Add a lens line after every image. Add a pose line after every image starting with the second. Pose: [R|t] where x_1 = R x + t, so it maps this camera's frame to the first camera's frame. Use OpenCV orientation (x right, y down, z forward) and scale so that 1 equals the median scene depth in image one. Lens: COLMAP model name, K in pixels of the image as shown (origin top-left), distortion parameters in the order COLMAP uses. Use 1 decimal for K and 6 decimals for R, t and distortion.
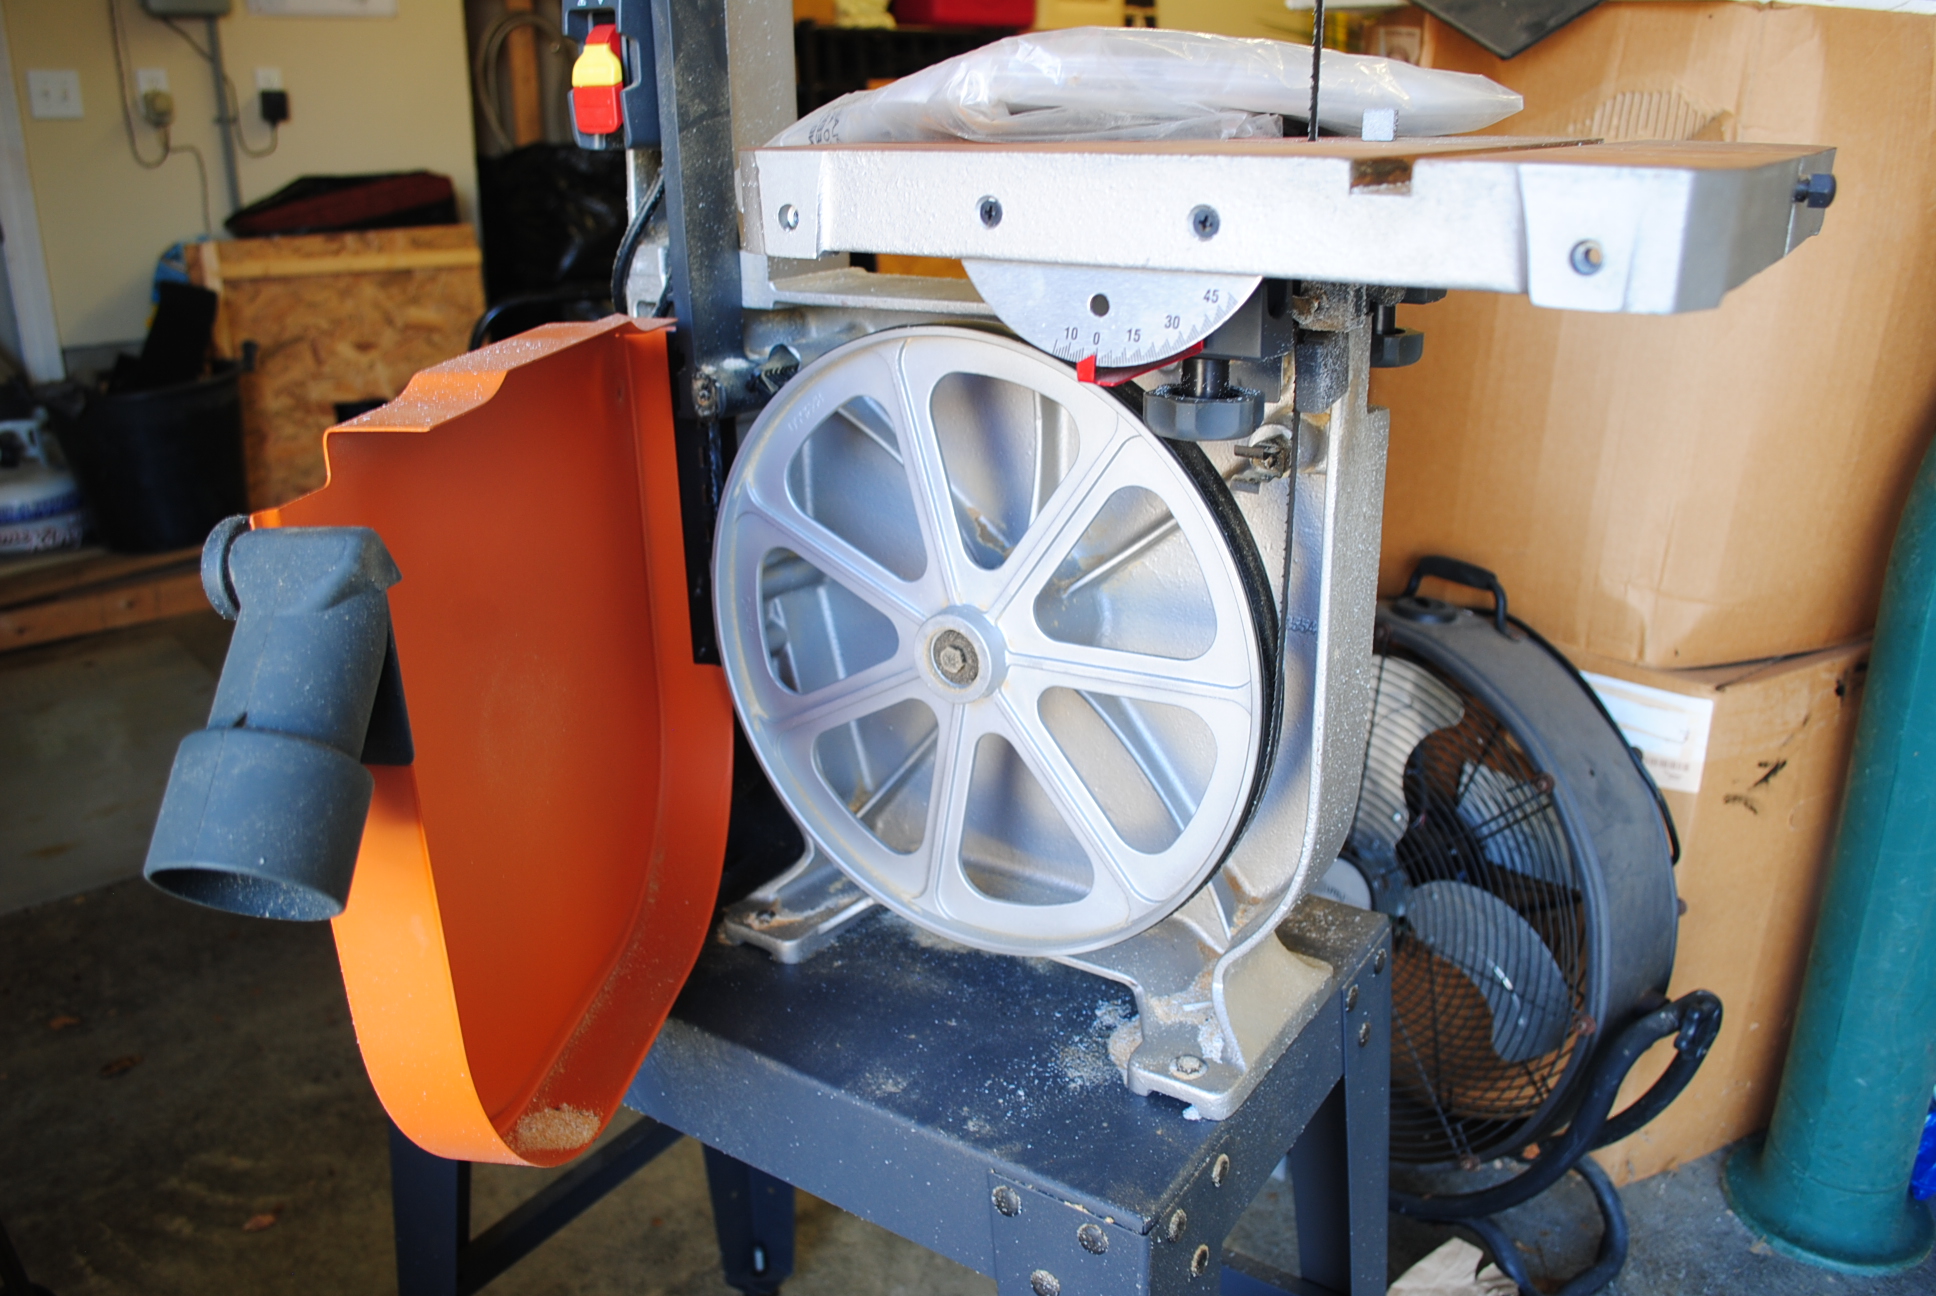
lens RADIAL K [[1518.8, 0, 972.9], [0, 1518.8, 654.5], [0, 0, 1]] dist [-0.081878, 0.009847]
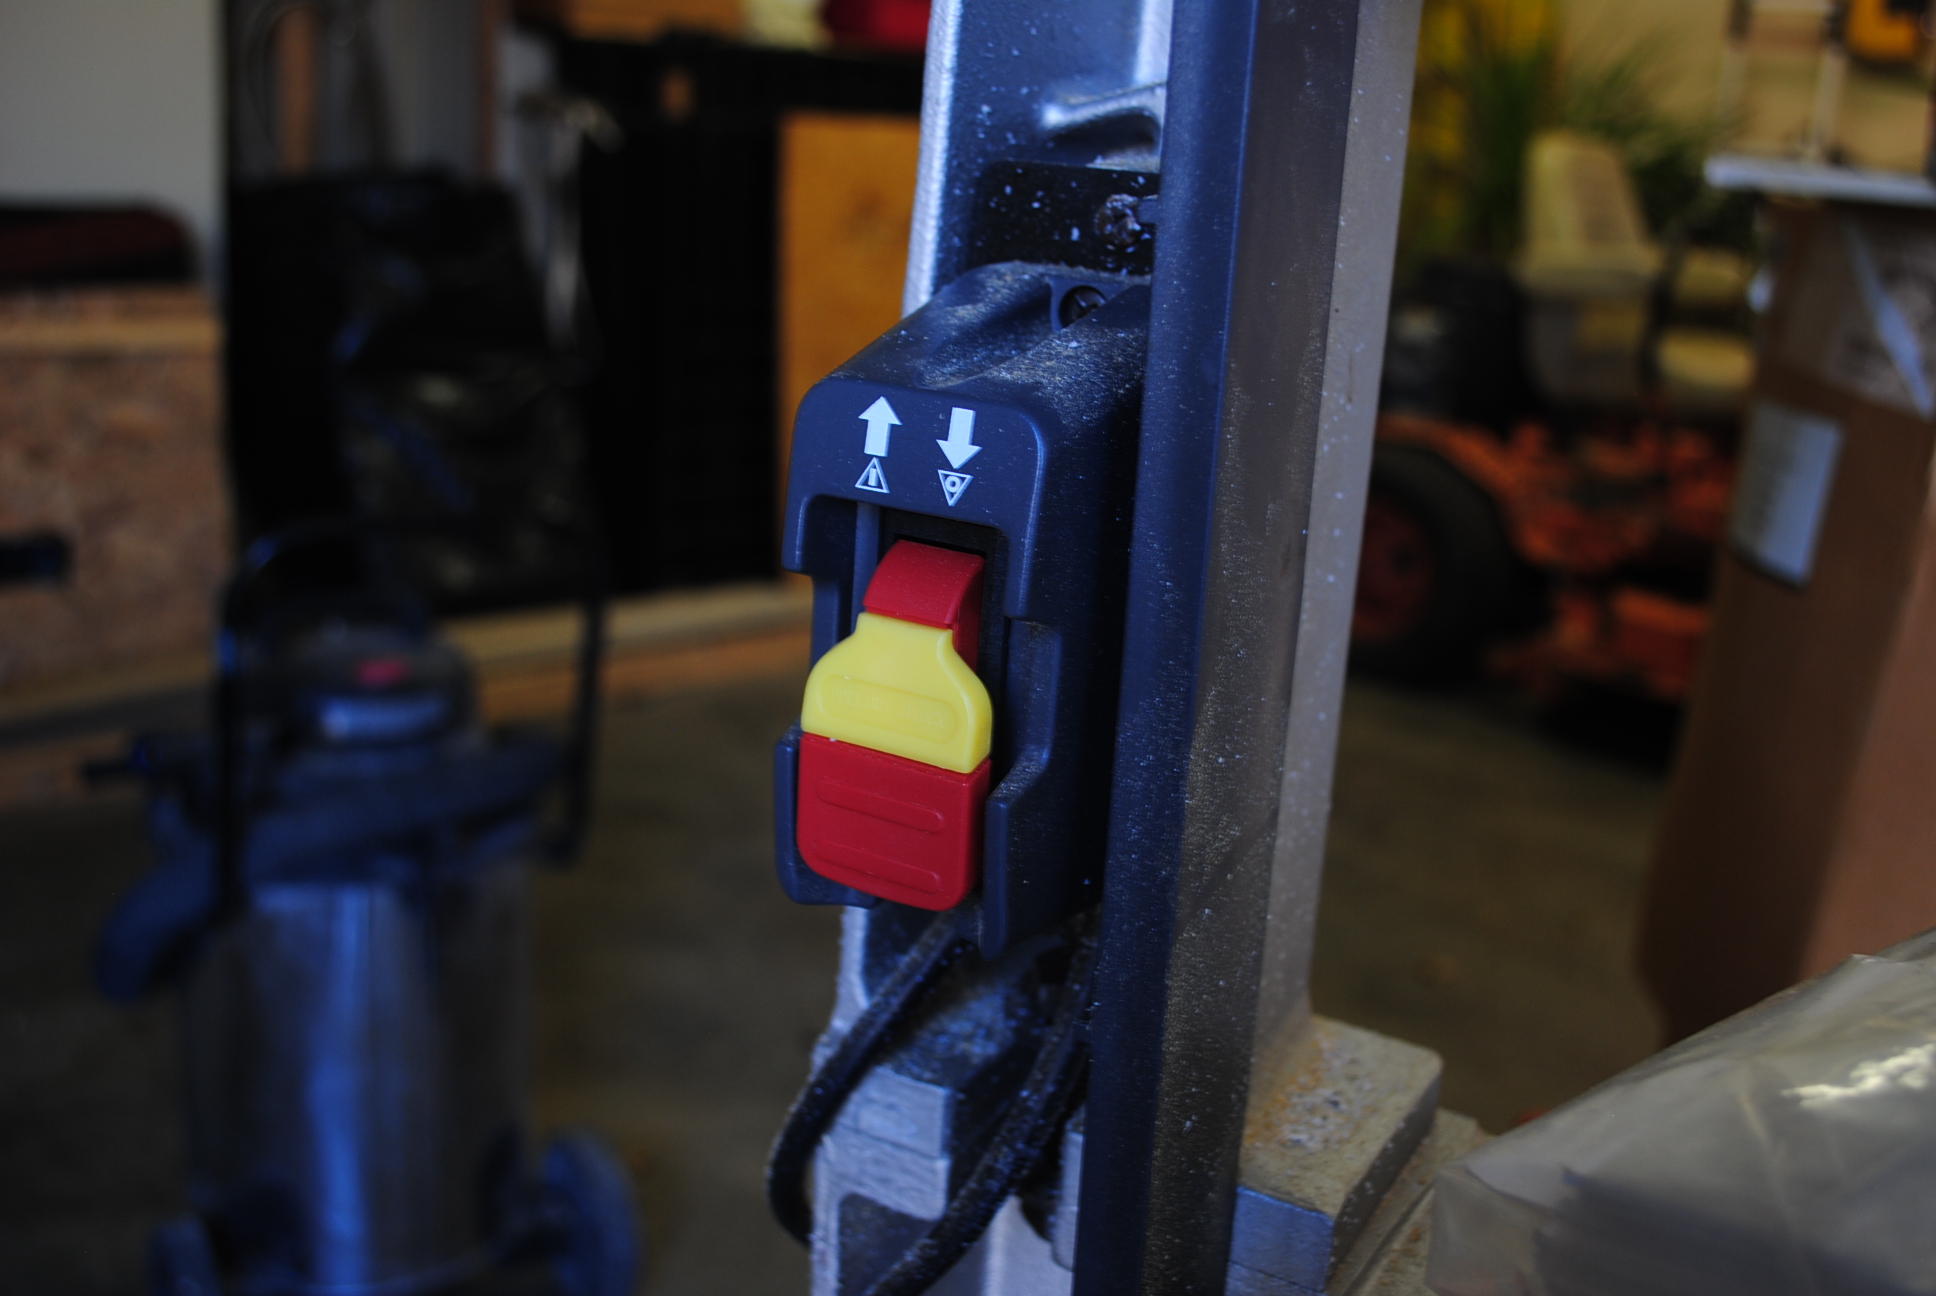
lens RADIAL K [[1949.5, 0, 968.0], [0, 1949.5, 648.0], [0, 0, 1]] dist [0.000047, -0.253095]
pose [[0.996145, 0.048270, 0.073248, -0.139949], [-0.042219, 0.995737, -0.082010, -0.194681], [-0.076895, 0.078601, 0.993936, 0.322990]]
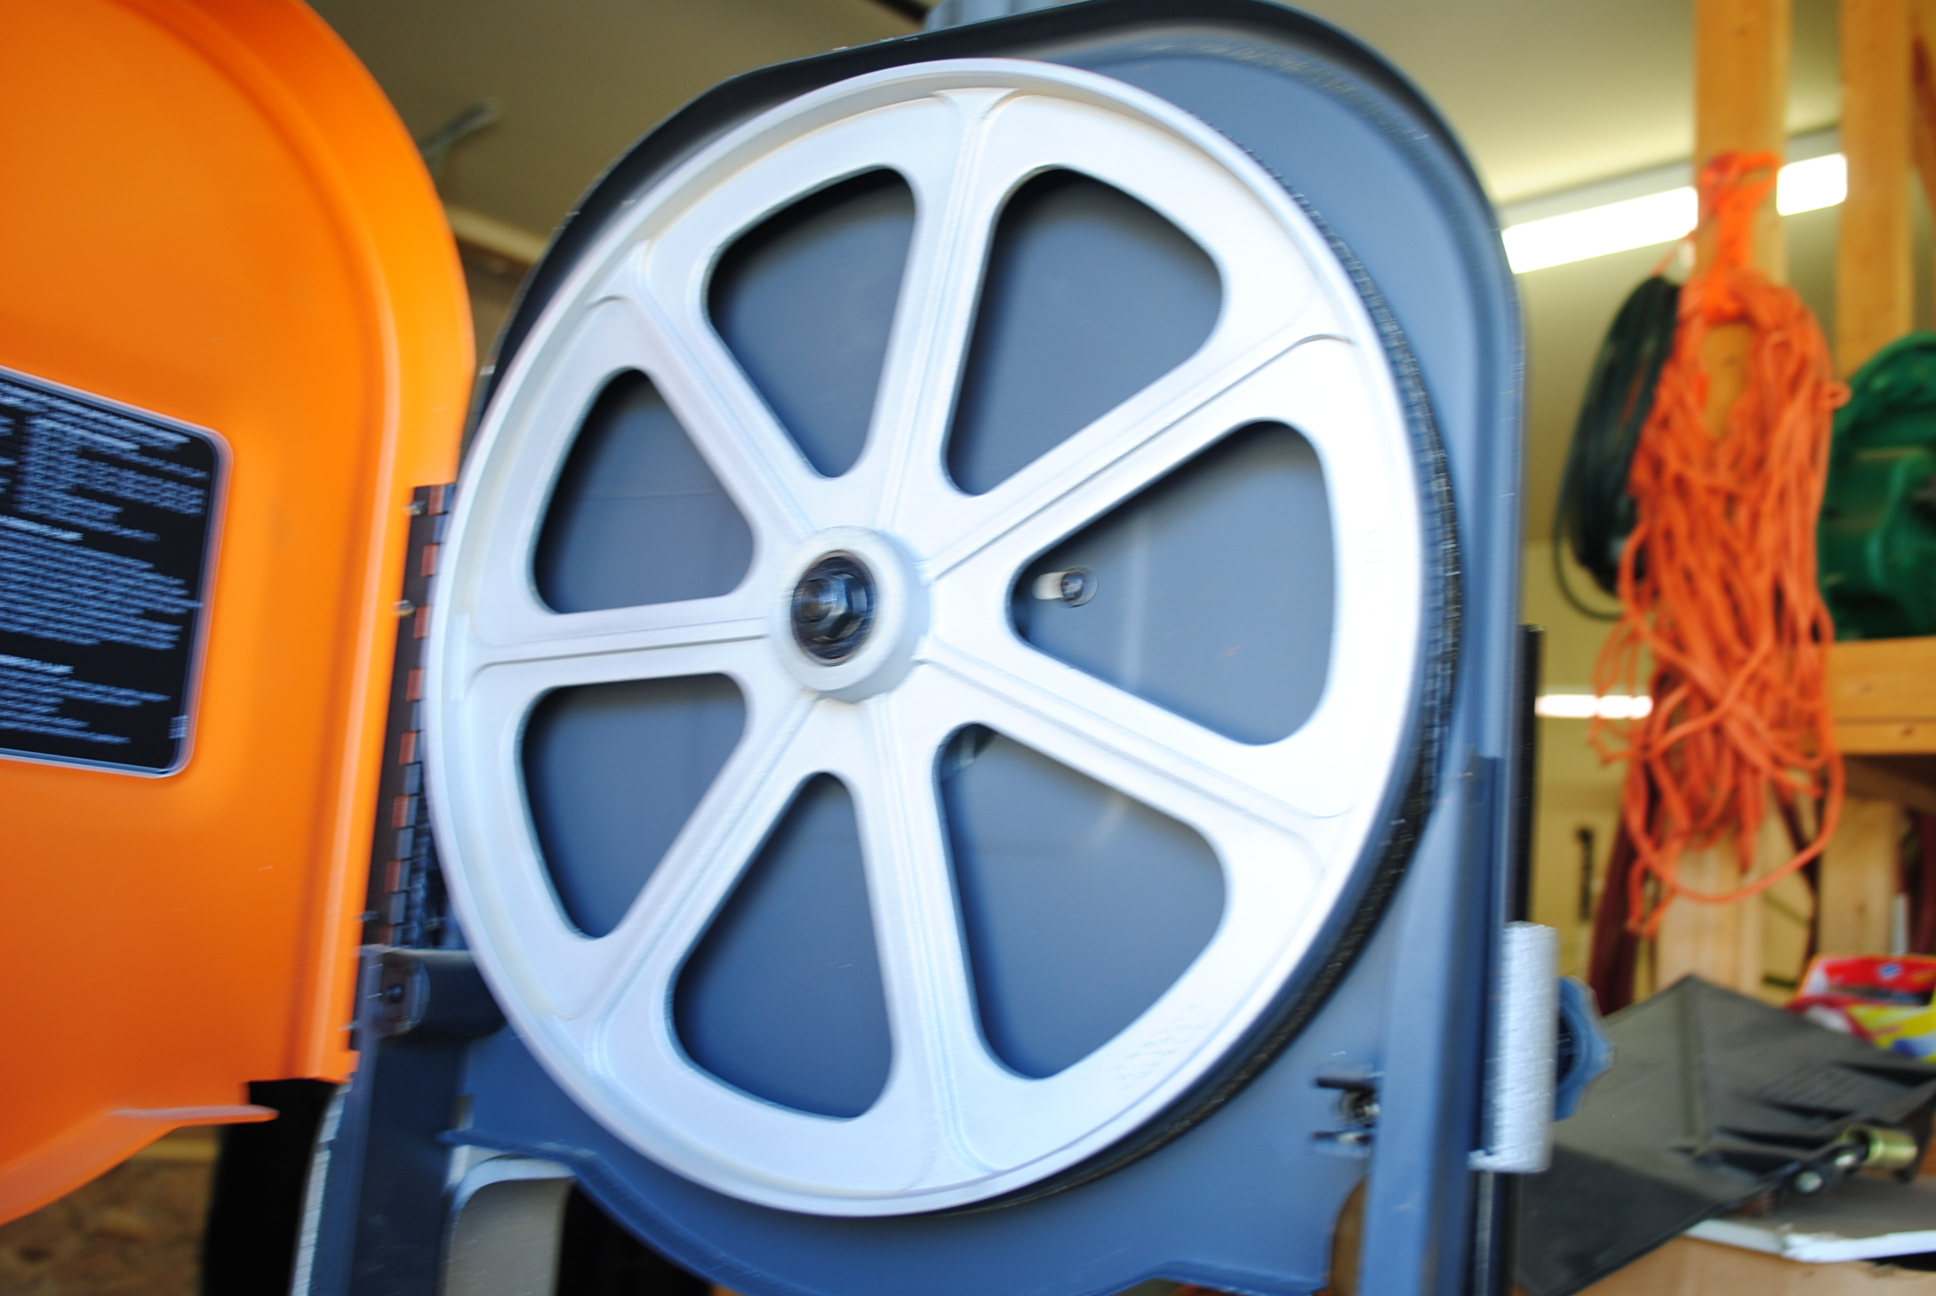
lens RADIAL K [[1794.2, 0, 963.6], [0, 1794.2, 649.2], [0, 0, 1]] dist [-0.067825, 0.006951]
pose [[0.993632, 0.106214, 0.037613, -0.000257], [-0.074457, 0.869478, -0.488328, -0.209850], [-0.084571, 0.482417, 0.871849, 0.079311]]
